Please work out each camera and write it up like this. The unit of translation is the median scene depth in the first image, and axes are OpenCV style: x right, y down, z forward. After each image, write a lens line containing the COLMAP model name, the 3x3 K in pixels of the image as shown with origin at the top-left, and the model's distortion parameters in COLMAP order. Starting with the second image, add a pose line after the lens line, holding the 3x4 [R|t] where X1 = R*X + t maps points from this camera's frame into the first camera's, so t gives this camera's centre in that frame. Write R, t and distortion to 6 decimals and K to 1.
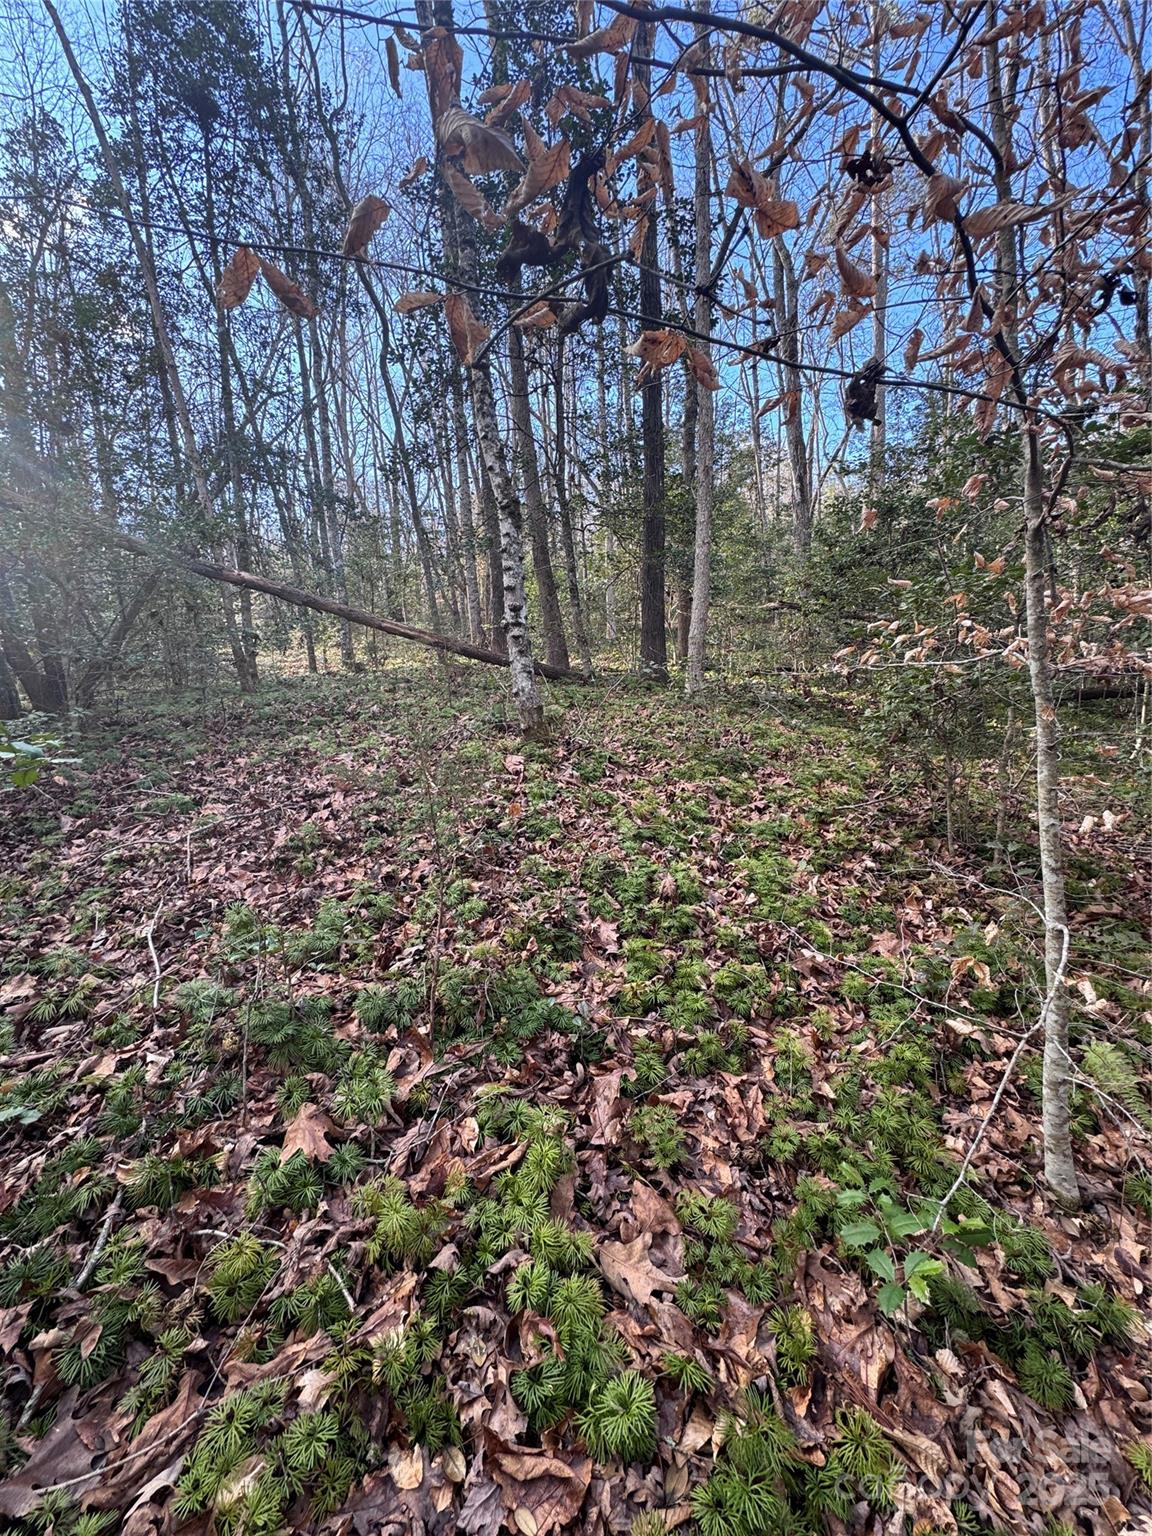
lens RADIAL K [[609.7, 0, 576.0], [0, 609.7, 767.6], [0, 0, 1]] dist [-0.003470, 0.000705]
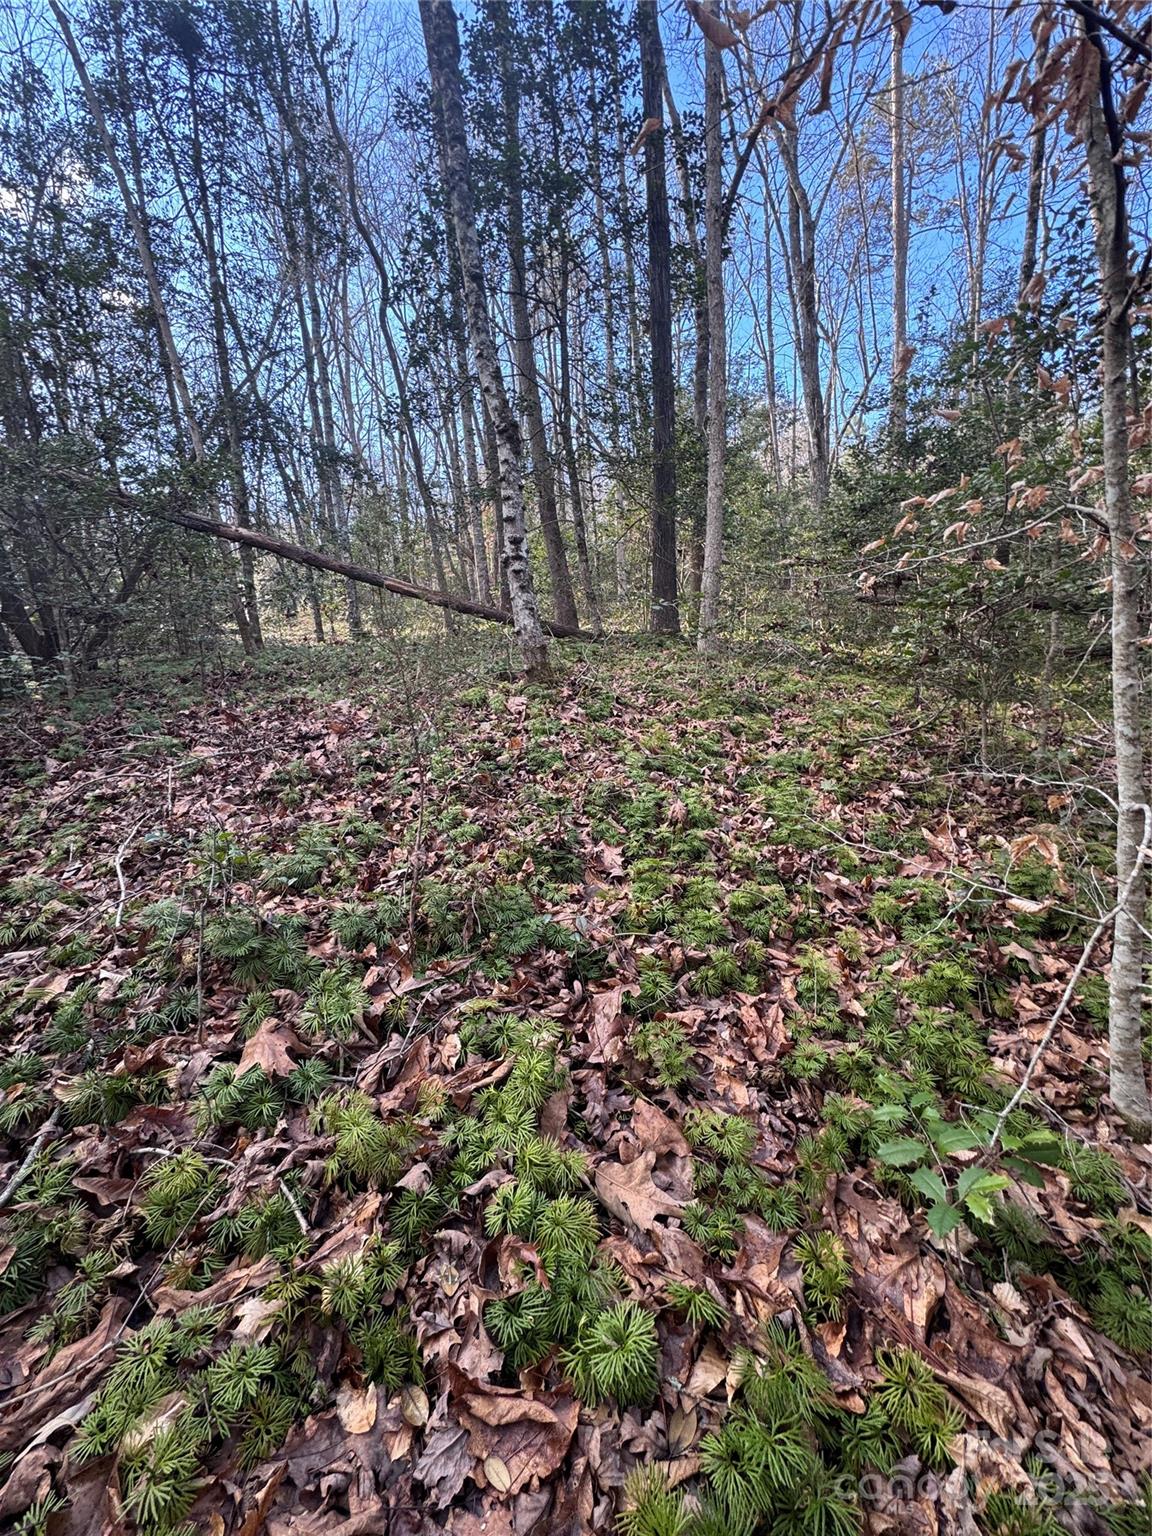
lens RADIAL K [[609.7, 0, 576.4], [0, 609.7, 766.1], [0, 0, 1]] dist [-0.003470, 0.000705]
pose [[0.999669, -0.011918, -0.022801, 0.028385], [0.012679, 0.999357, 0.033528, 0.138986], [0.022387, -0.033806, 0.999178, 0.114576]]
